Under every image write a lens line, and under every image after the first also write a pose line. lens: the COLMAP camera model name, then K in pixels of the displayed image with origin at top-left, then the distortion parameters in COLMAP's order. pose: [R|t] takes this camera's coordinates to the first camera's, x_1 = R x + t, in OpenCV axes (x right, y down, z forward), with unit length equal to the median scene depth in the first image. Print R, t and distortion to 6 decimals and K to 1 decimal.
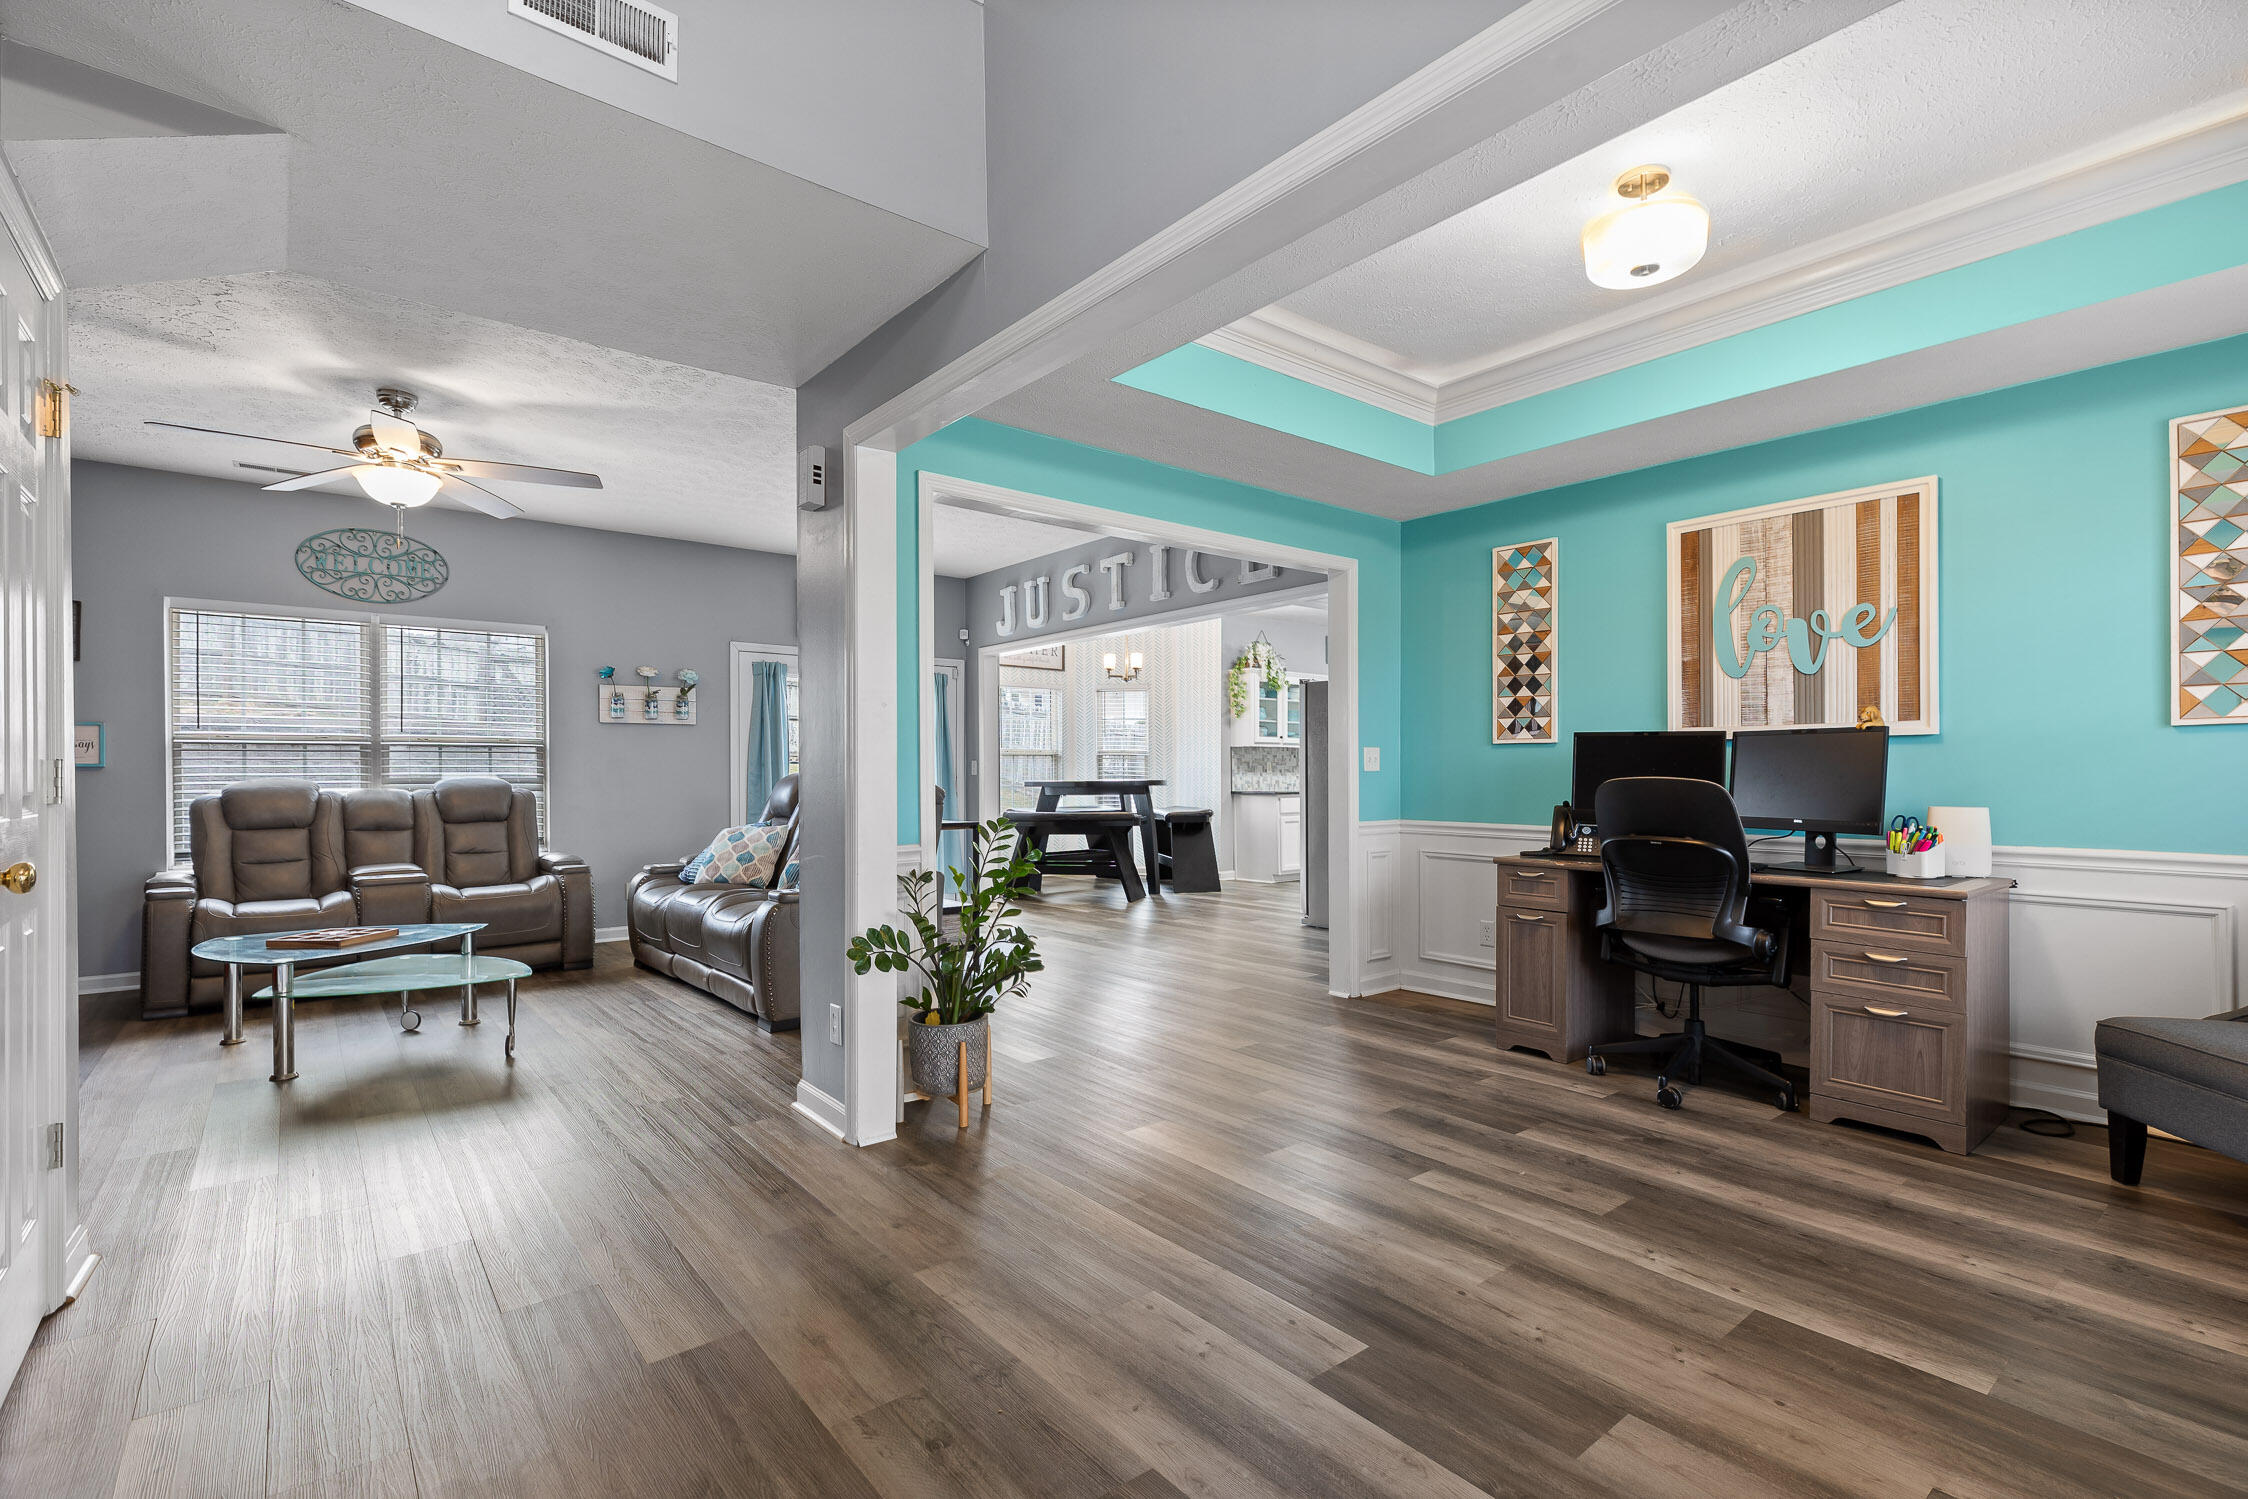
lens RADIAL K [[1013.0, 0, 1144.7], [0, 1013.0, 763.5], [0, 0, 1]] dist [-0.018587, -0.000872]
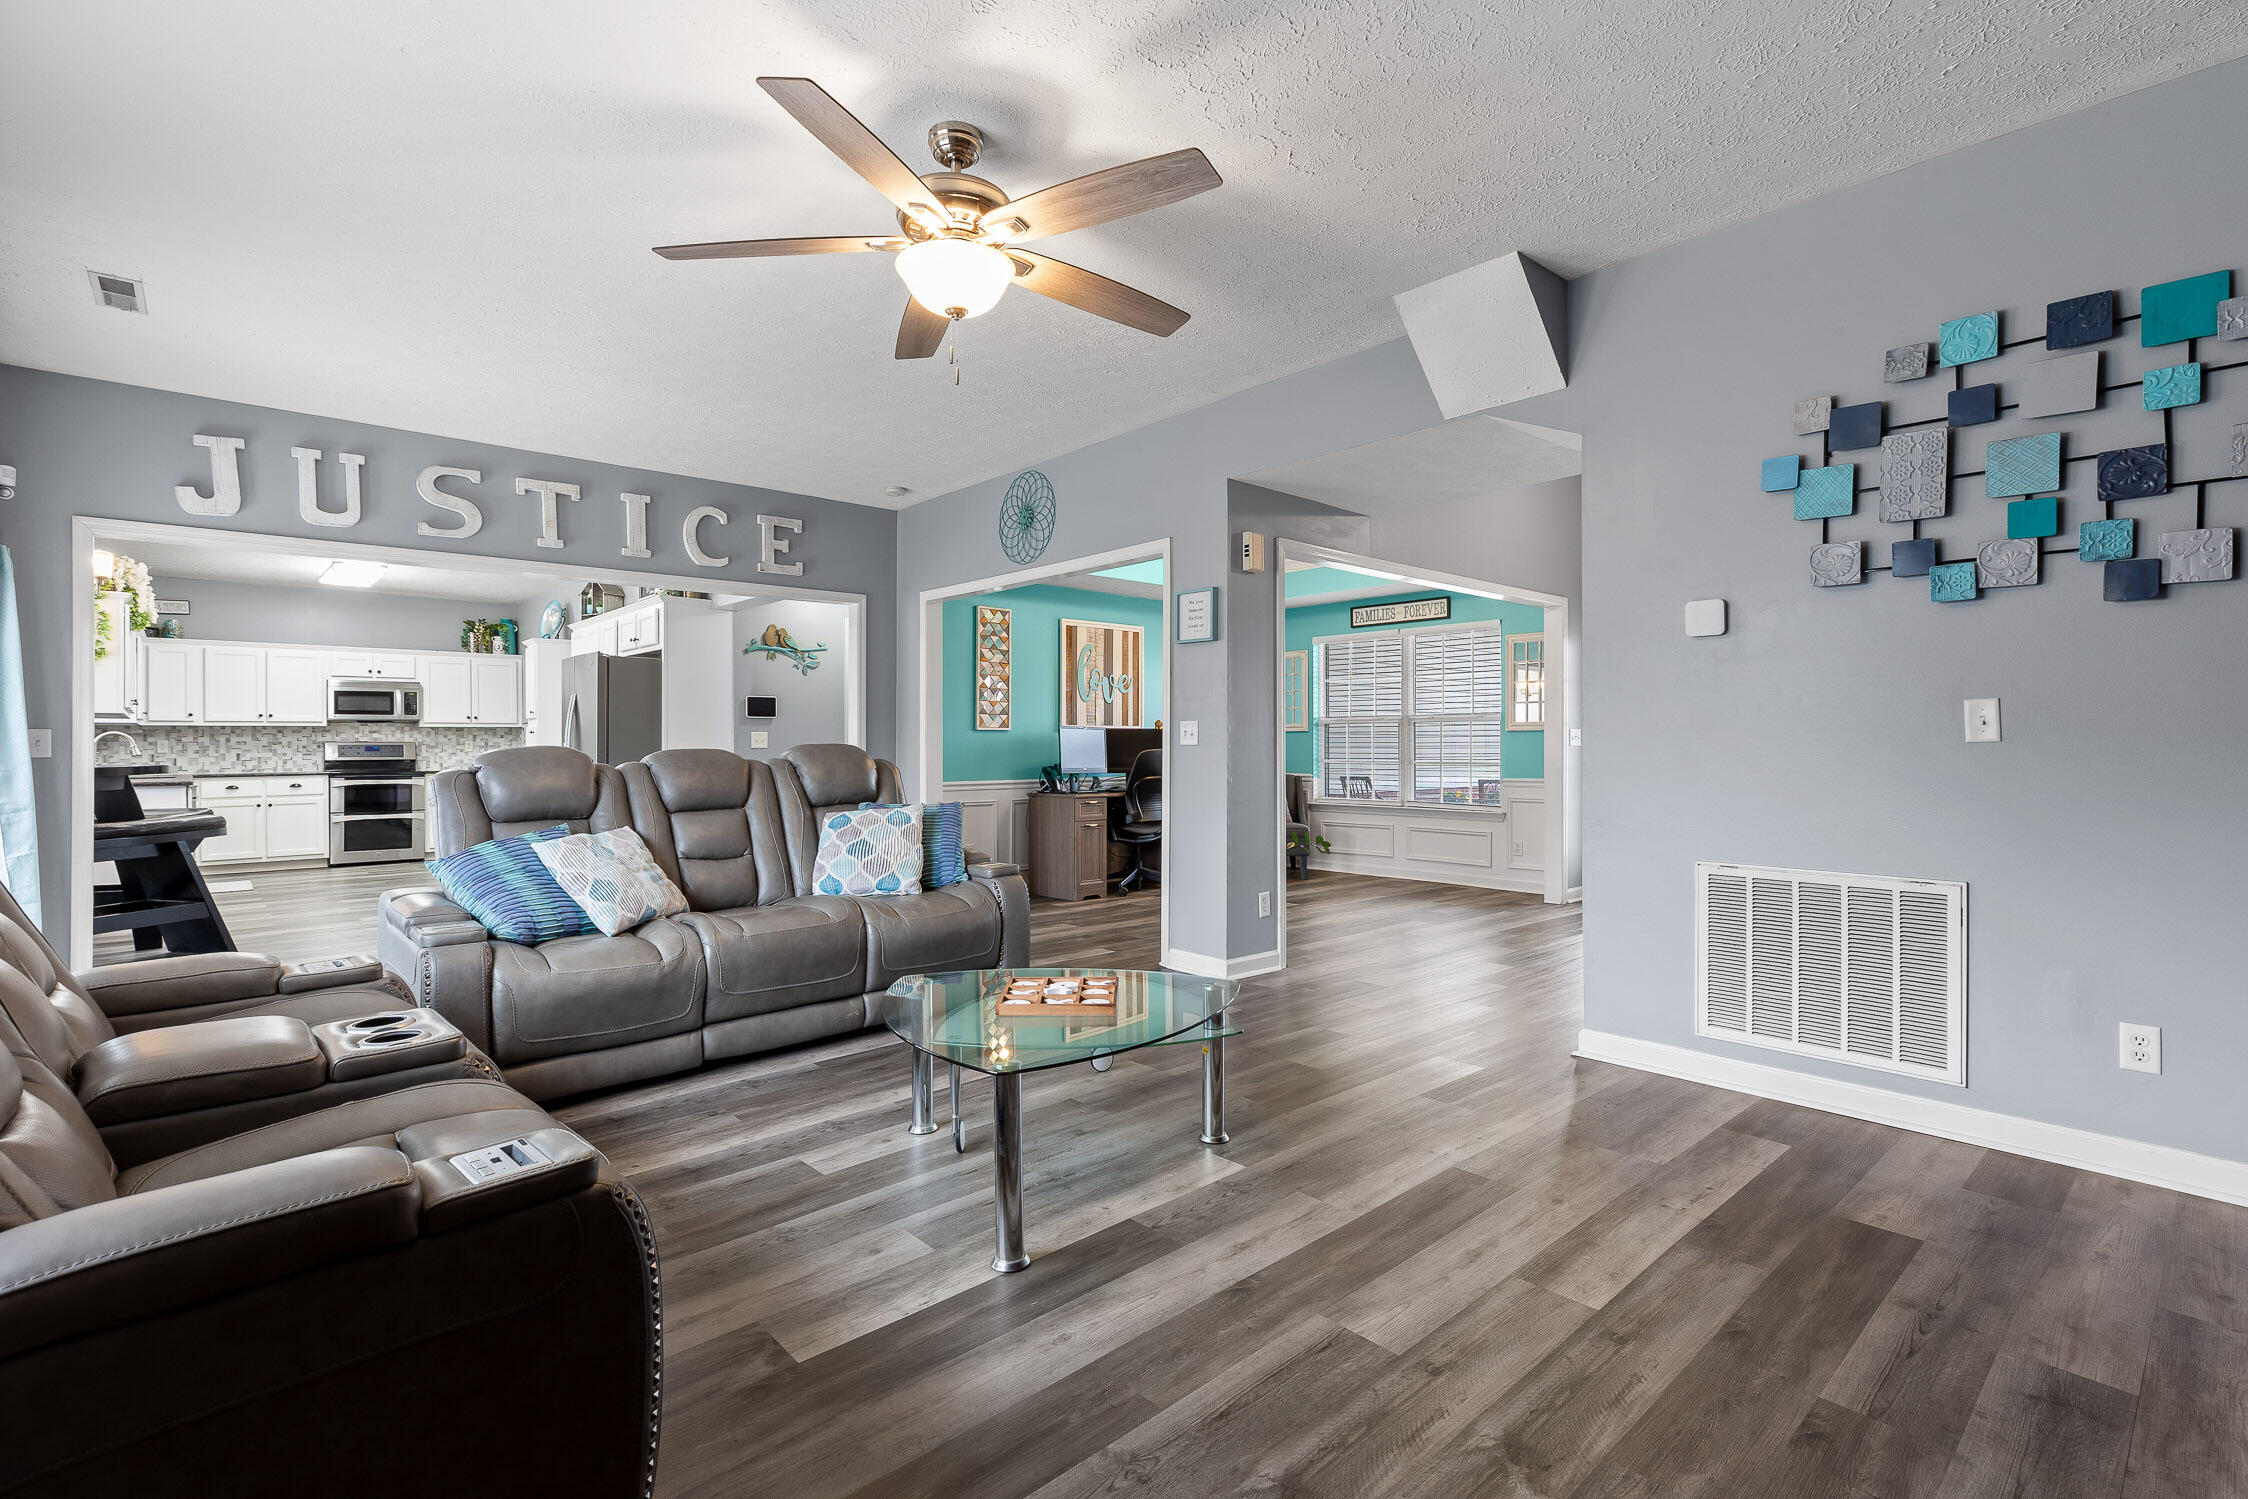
lens RADIAL K [[1013.0, 0, 1119.1], [0, 1013.0, 743.4], [0, 0, 1]] dist [-0.018587, -0.000872]
pose [[-0.034383, 0.007113, 0.999383, -0.851637], [-0.003358, 0.999968, -0.007233, 0.009610], [-0.999403, -0.003605, -0.034358, 0.567177]]
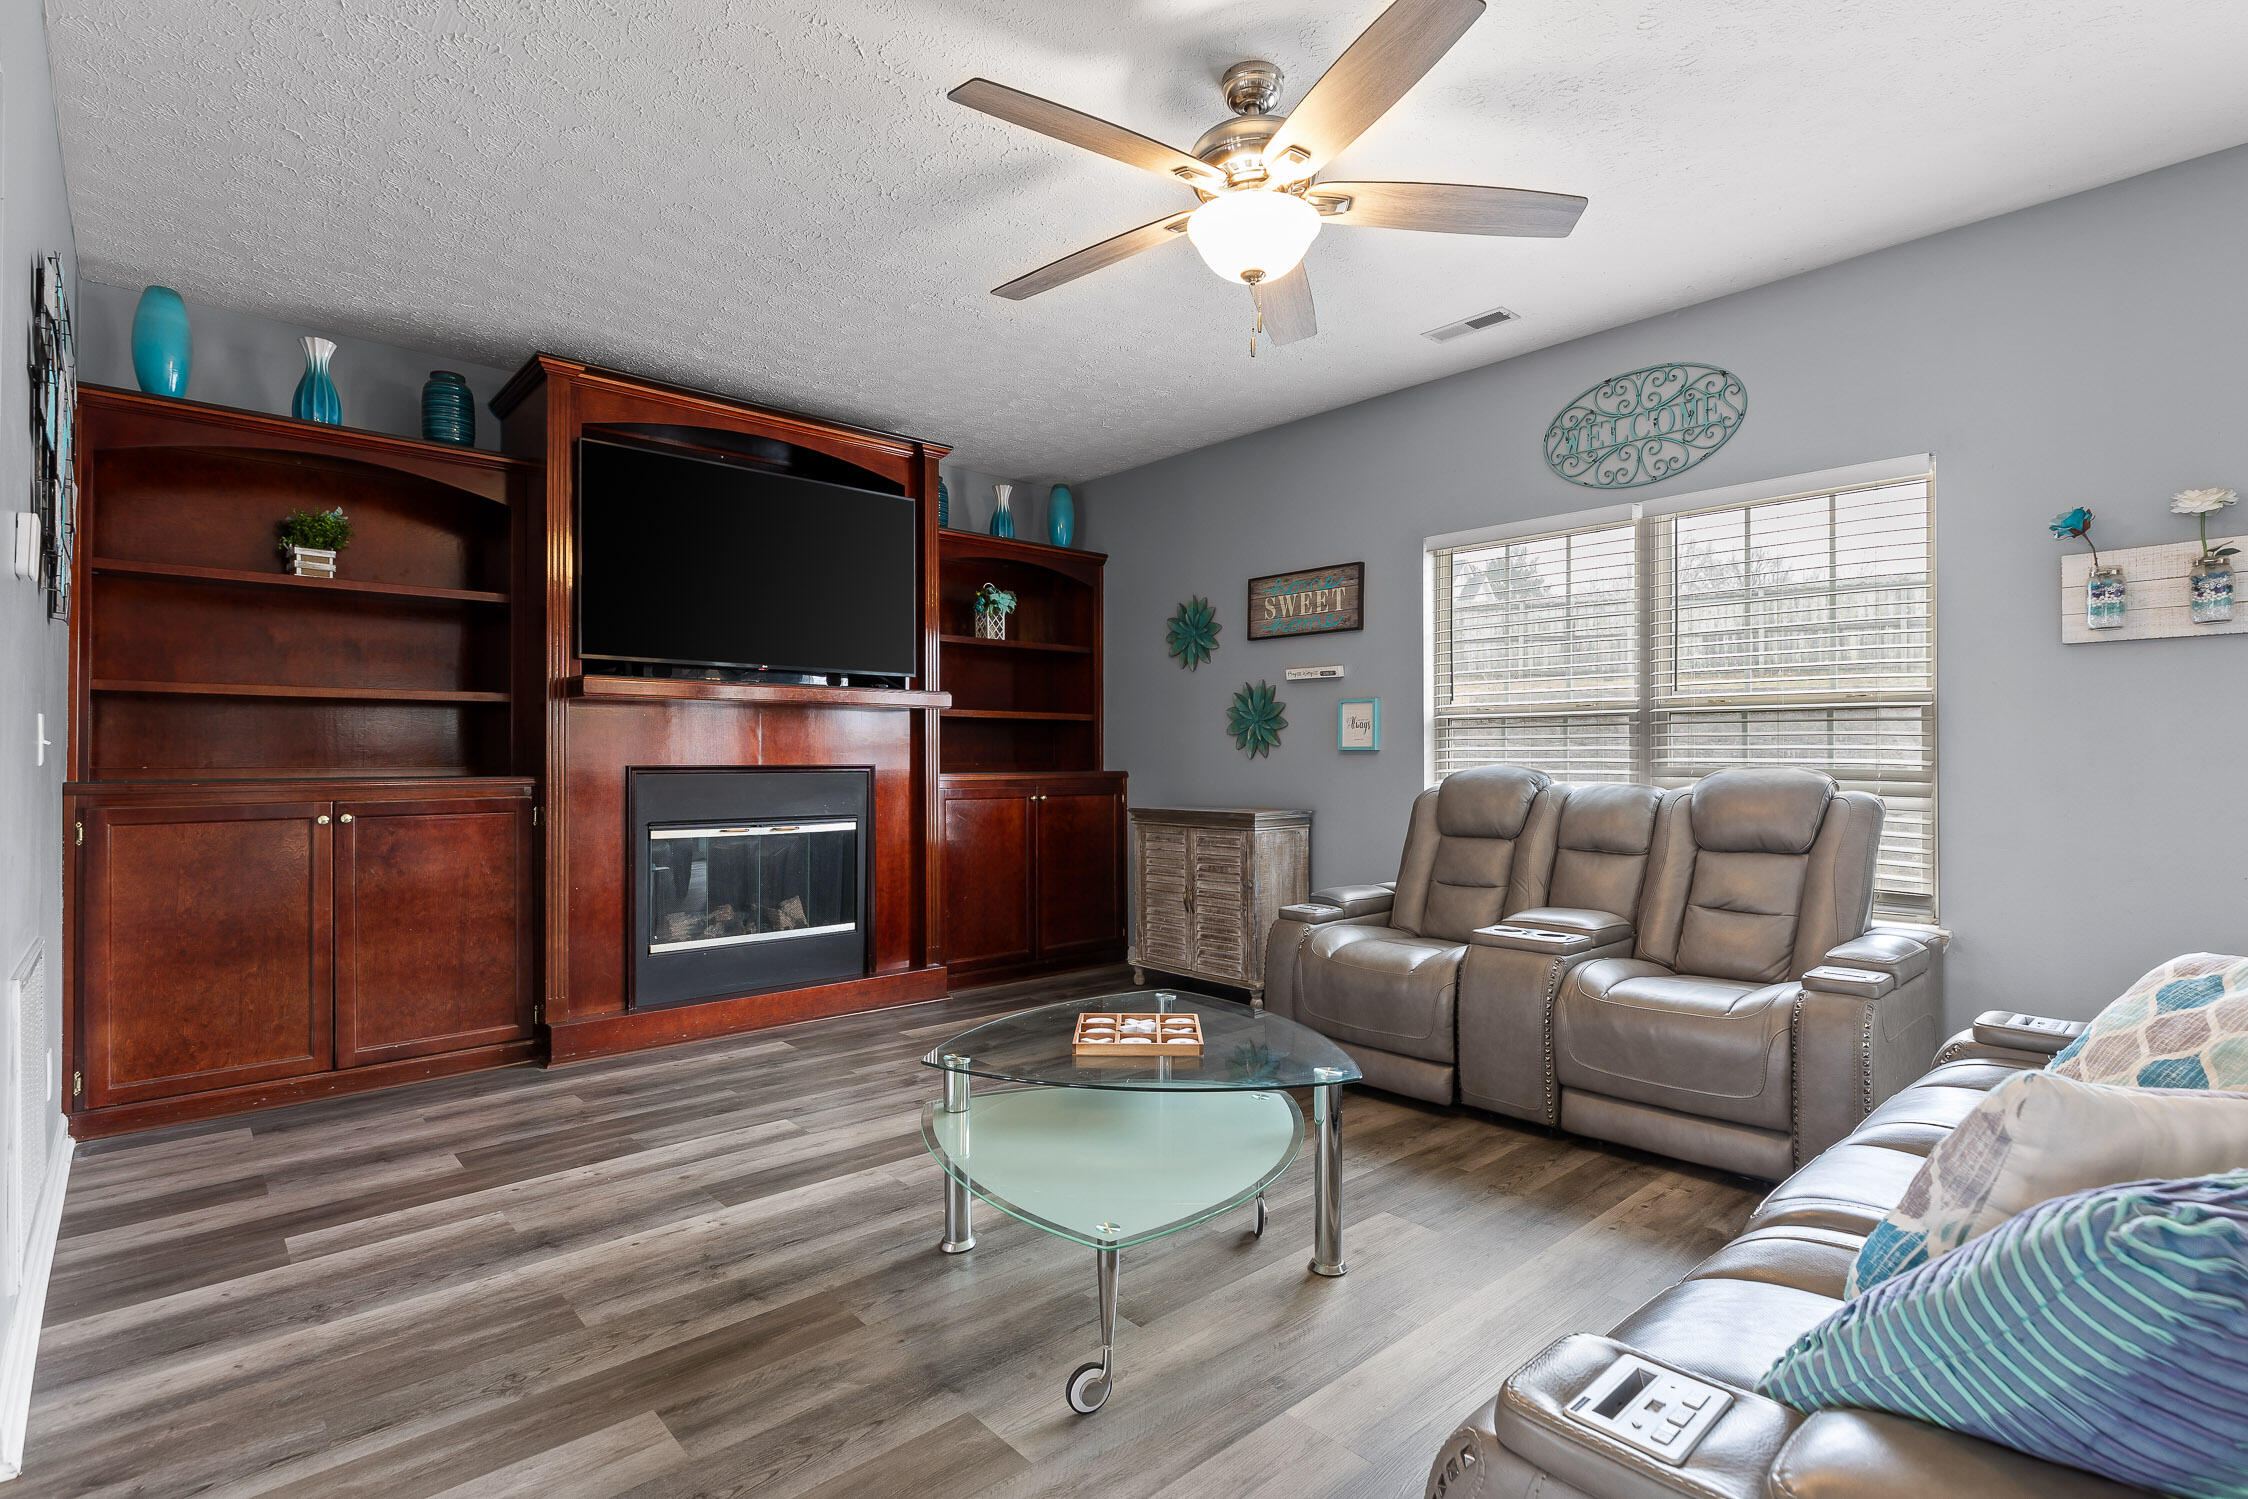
lens RADIAL K [[1083.6, 0, 1133.4], [0, 1083.6, 752.9], [0, 0, 1]] dist [-0.000310, -0.000005]
pose [[0.041505, 0.000774, -0.999138, -0.091210], [0.006259, 0.999980, 0.001035, 0.002659], [0.999119, -0.006296, 0.041499, 0.559105]]
